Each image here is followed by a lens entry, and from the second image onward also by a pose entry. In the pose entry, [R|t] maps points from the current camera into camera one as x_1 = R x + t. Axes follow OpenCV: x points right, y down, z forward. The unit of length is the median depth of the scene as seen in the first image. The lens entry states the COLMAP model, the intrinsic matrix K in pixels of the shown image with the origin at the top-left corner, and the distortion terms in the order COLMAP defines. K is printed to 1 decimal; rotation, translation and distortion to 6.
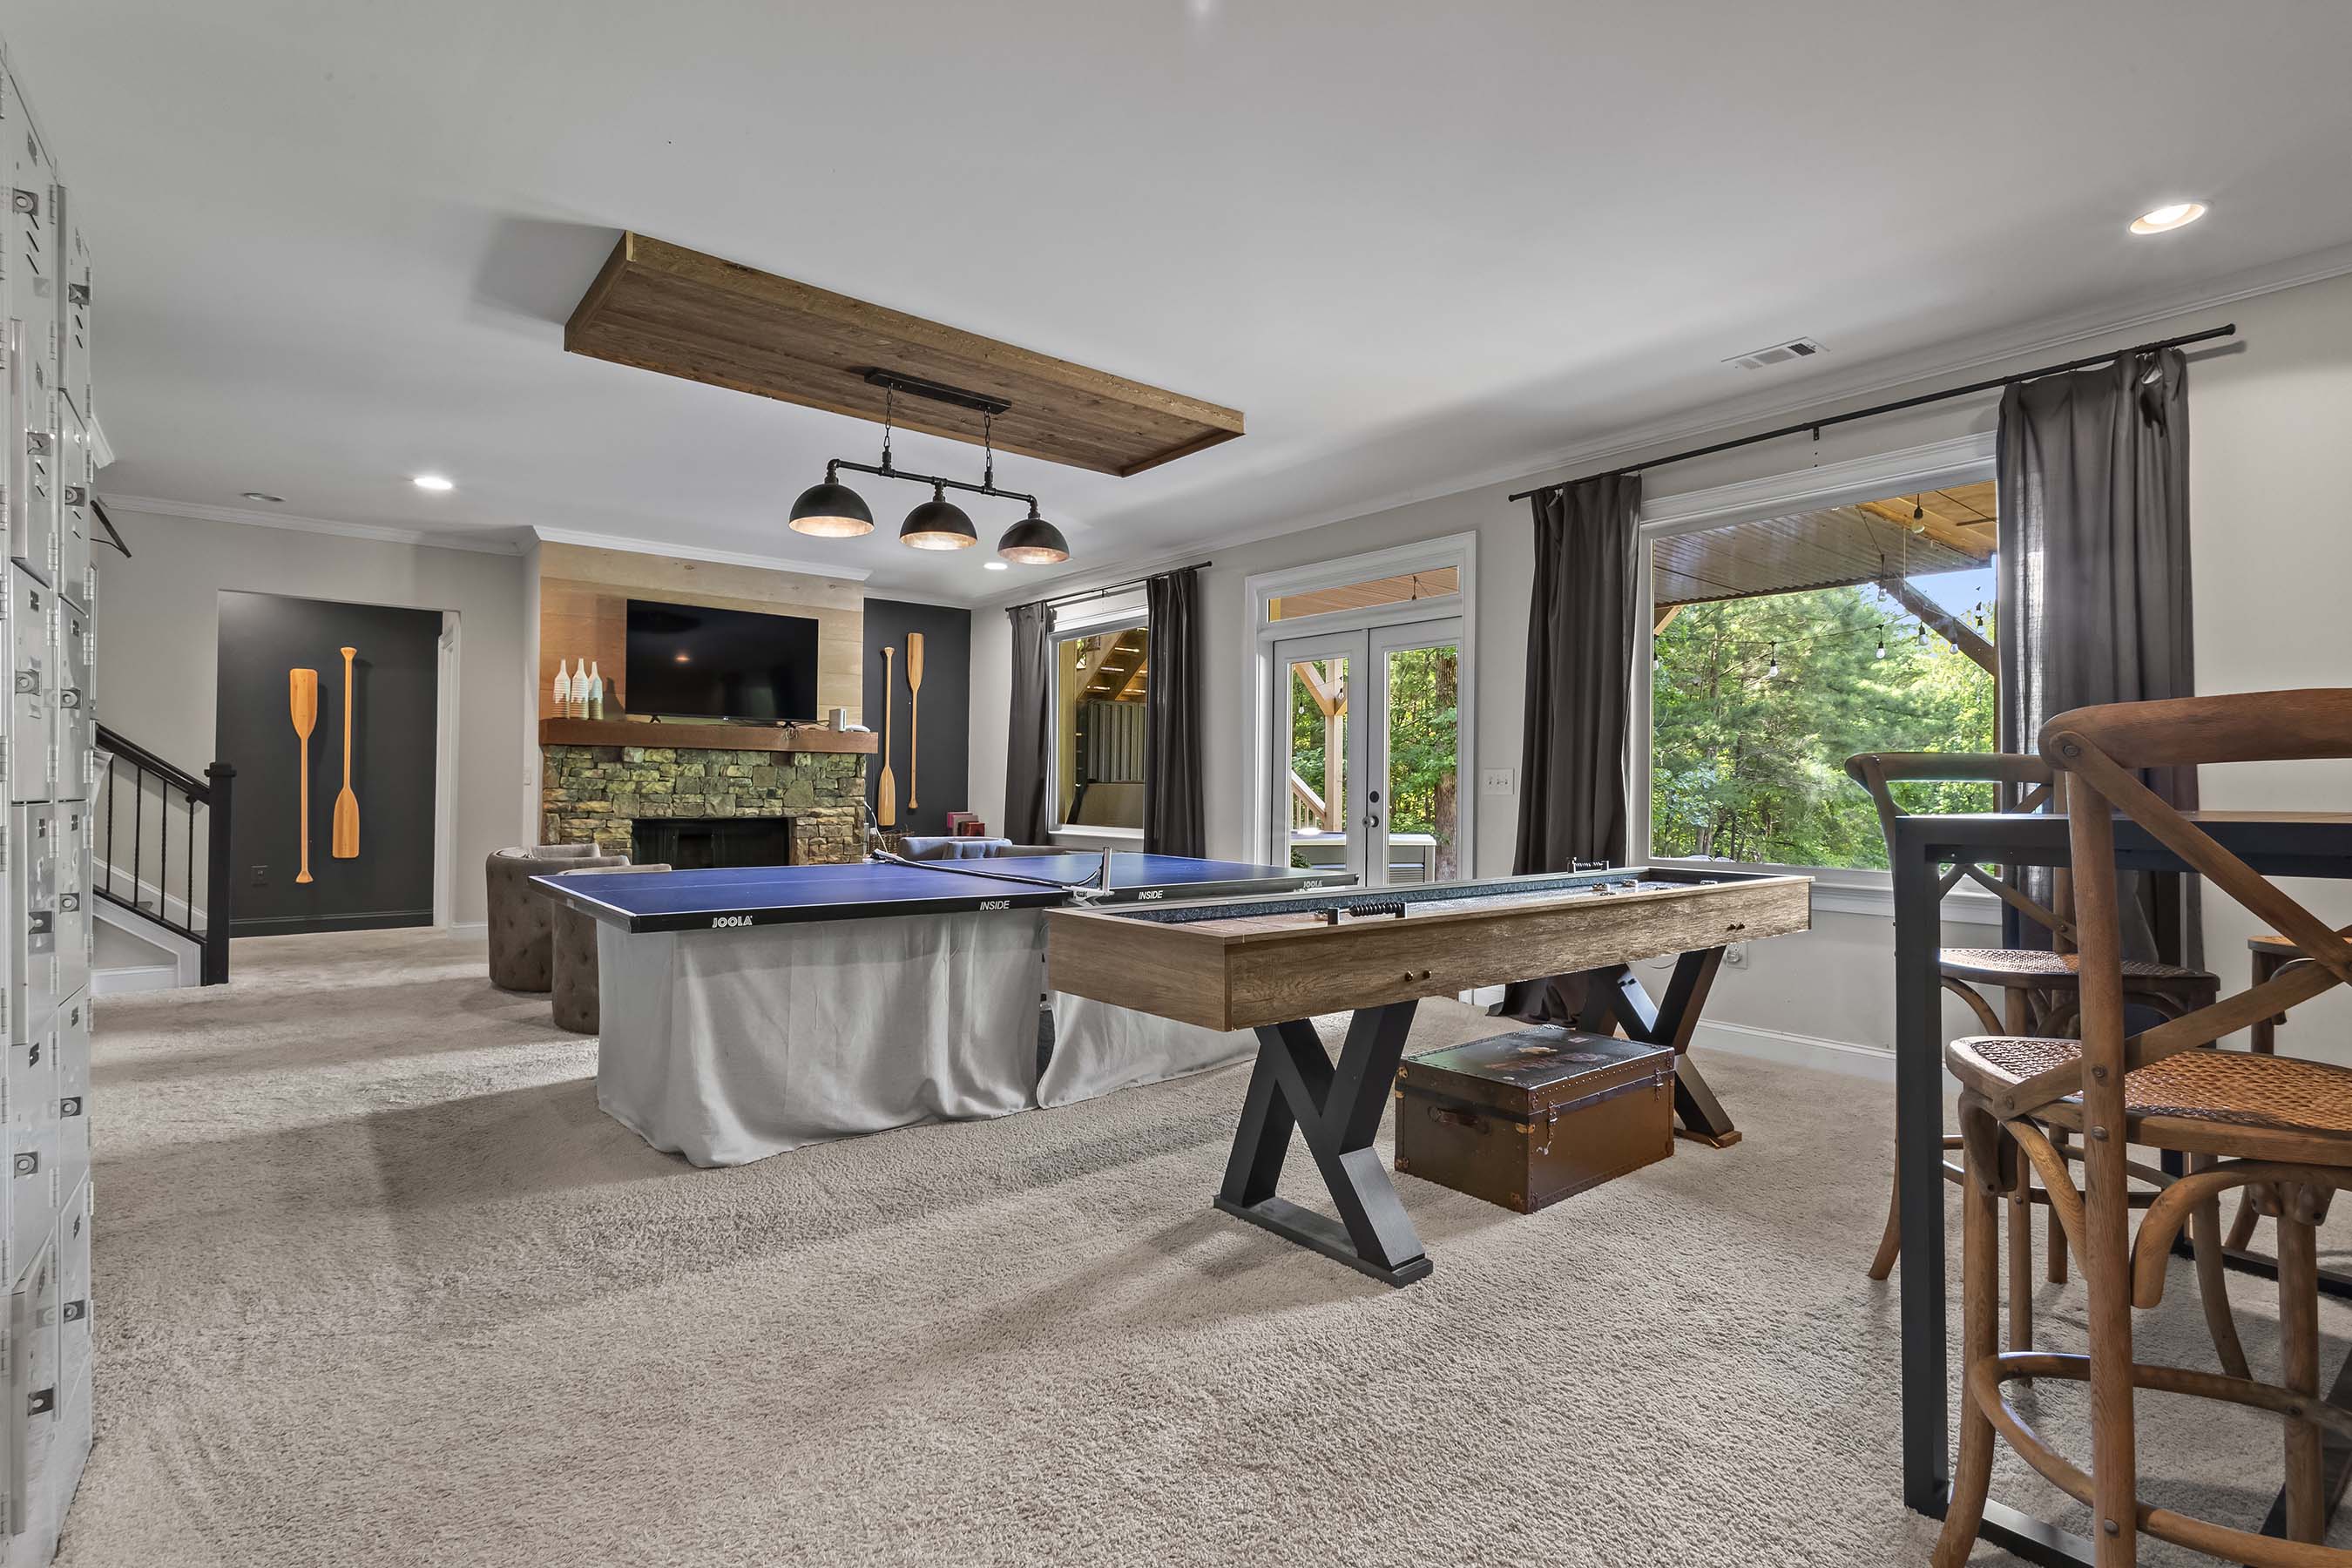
lens RADIAL K [[1137.0, 0, 1176.0], [0, 1137.0, 784.0], [0, 0, 1]] dist [0.003890, 0.000928]
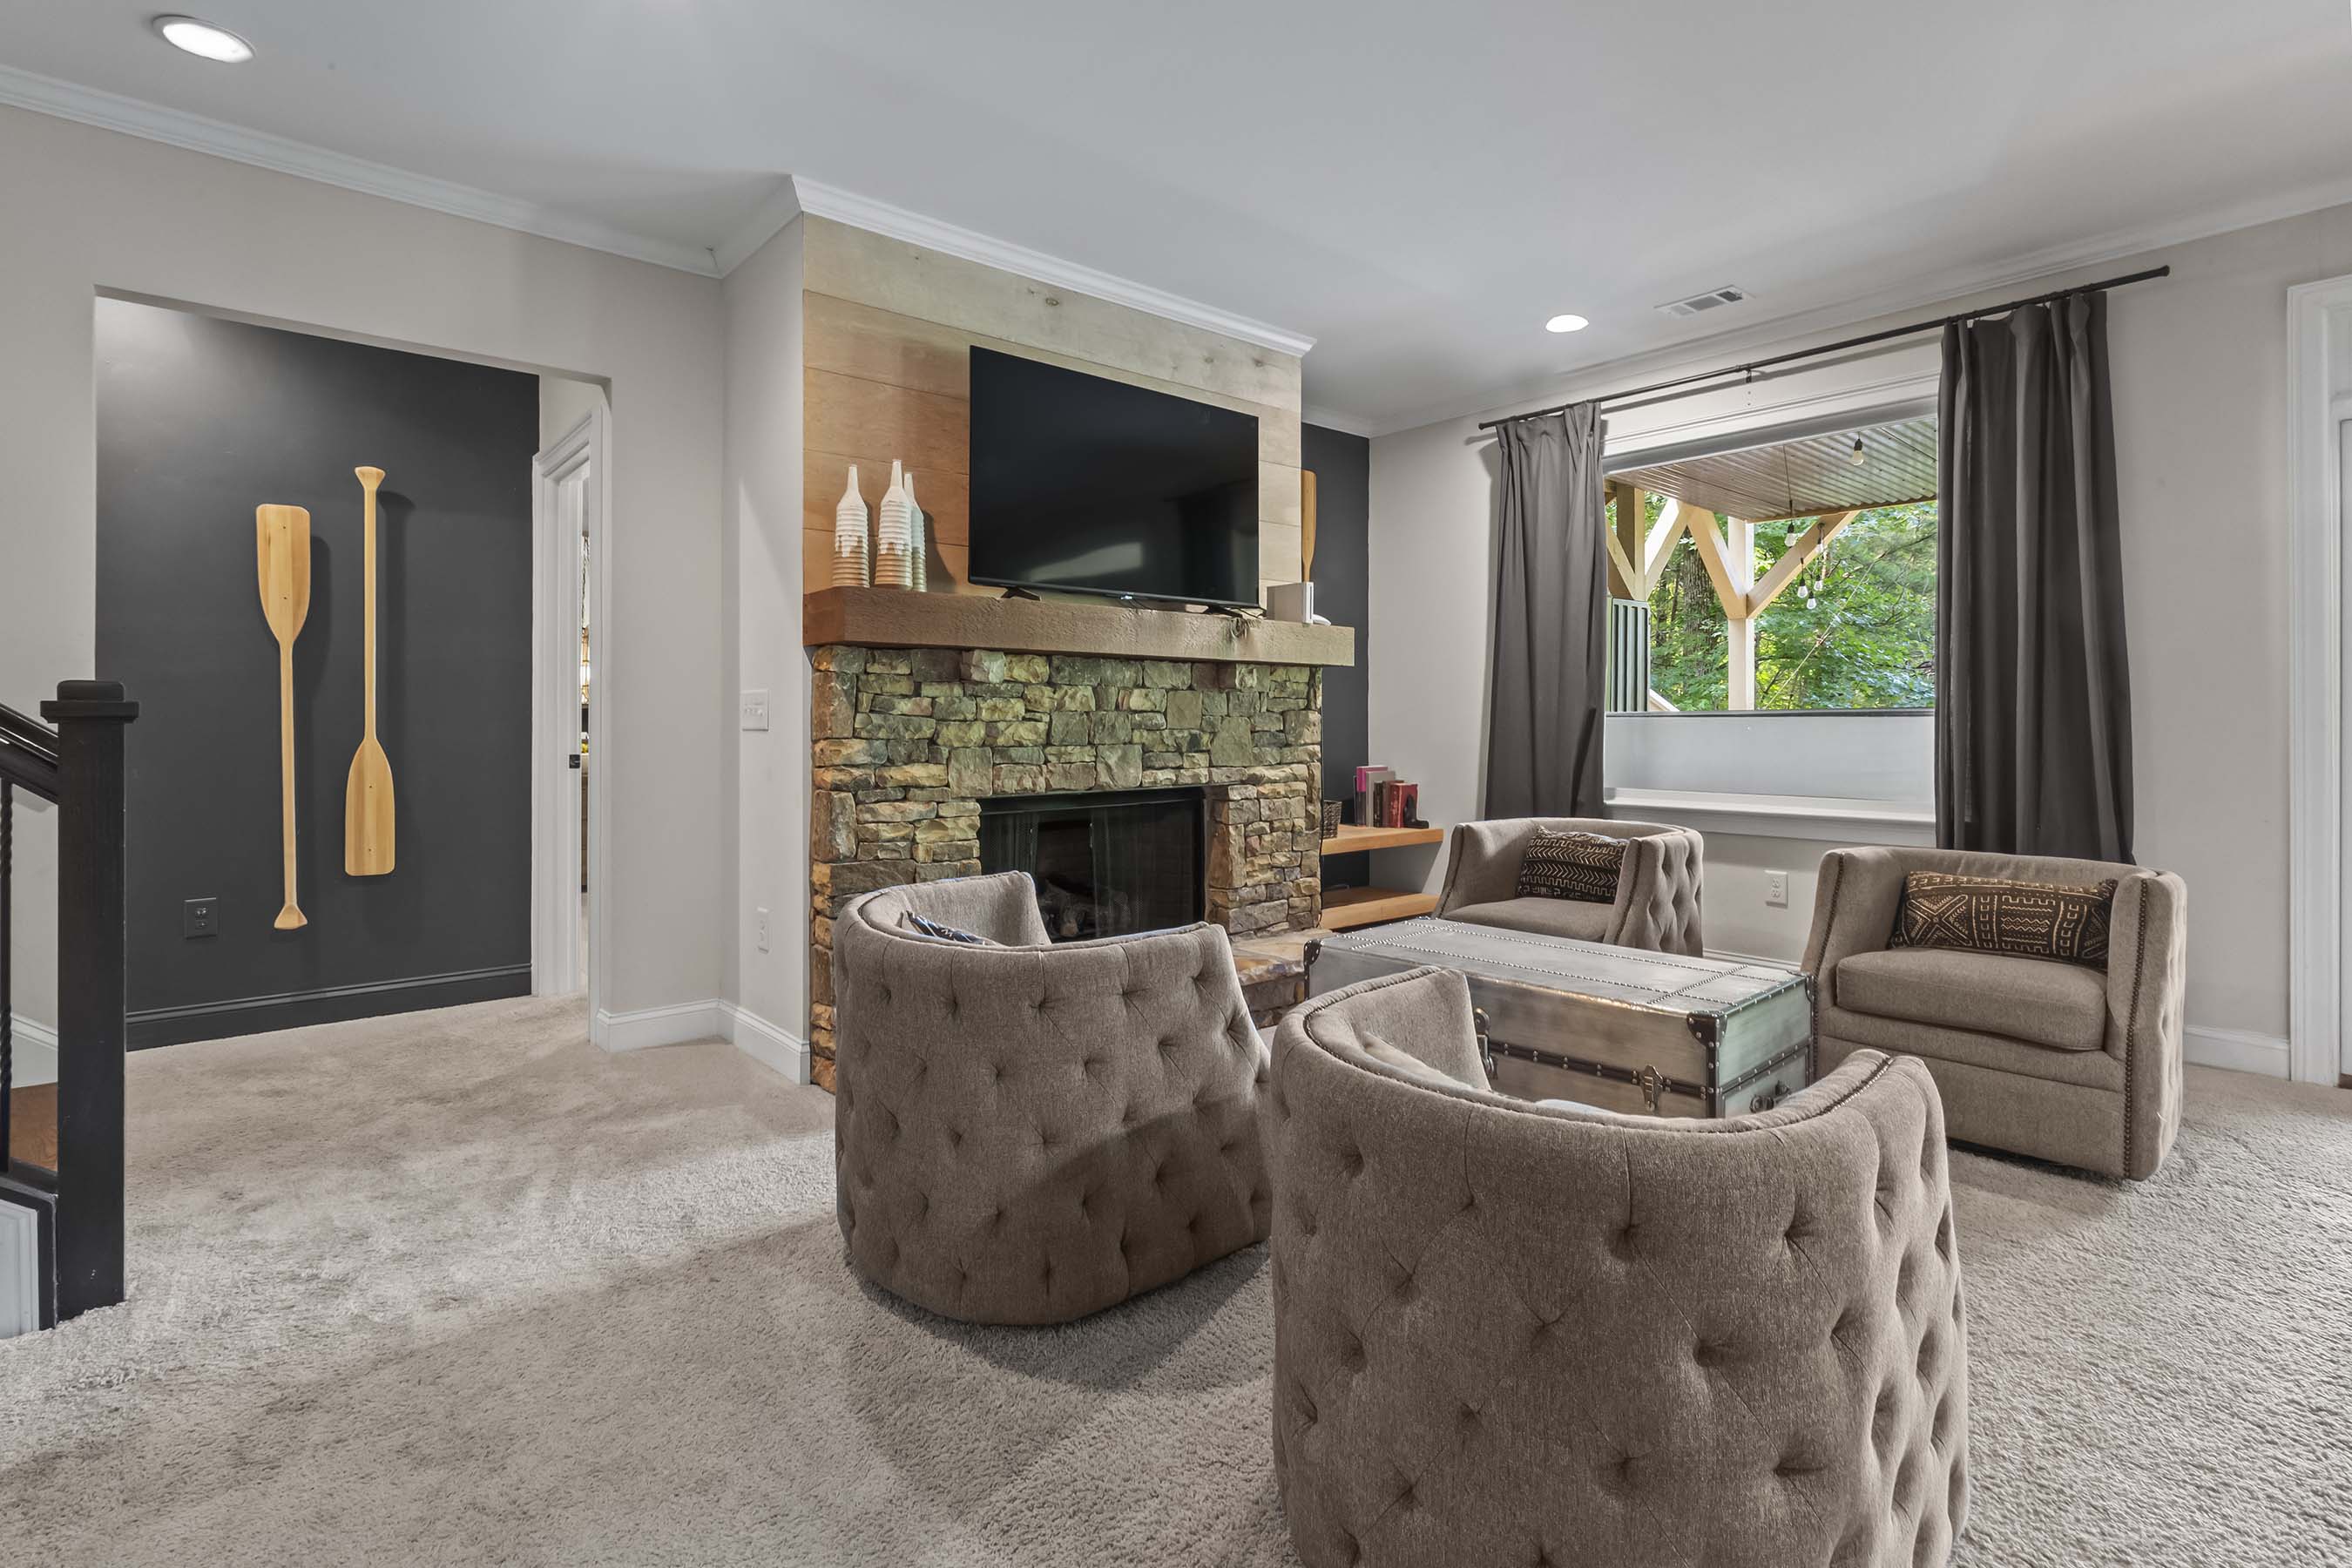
lens RADIAL K [[1121.2, 0, 1182.9], [0, 1121.2, 728.9], [0, 0, 1]] dist [-0.004305, -0.000484]
pose [[0.999133, -0.010742, 0.040231, -0.392026], [0.010375, 0.999903, 0.009303, -0.002619], [-0.040327, -0.008877, 0.999147, 0.494003]]
